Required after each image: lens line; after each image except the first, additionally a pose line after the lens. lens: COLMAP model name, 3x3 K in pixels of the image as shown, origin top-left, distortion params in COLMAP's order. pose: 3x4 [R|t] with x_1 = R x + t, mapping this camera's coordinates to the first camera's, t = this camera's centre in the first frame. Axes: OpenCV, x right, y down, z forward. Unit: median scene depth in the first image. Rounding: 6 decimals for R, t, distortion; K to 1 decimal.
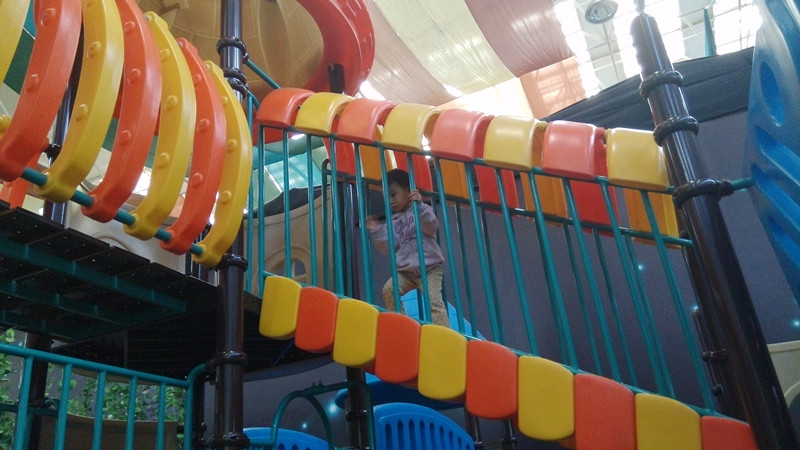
lens RADIAL K [[648.5, 0, 411.3], [0, 648.5, 228.3], [0, 0, 1]] dist [0.033130, -0.047792]
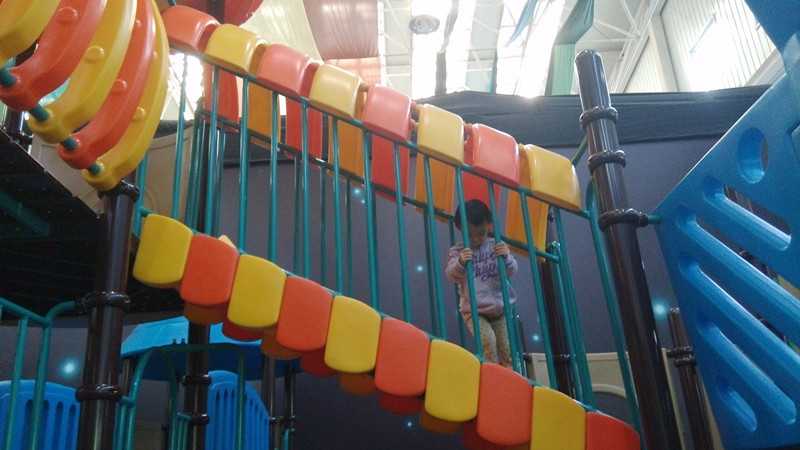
lens RADIAL K [[648.5, 0, 398.7], [0, 648.5, 229.4], [0, 0, 1]] dist [0.033130, -0.047792]
pose [[0.906244, 0.188845, 0.378233, -0.258416], [-0.199379, 0.979855, -0.011515, 0.039757], [-0.372788, -0.064976, 0.925639, 0.061755]]
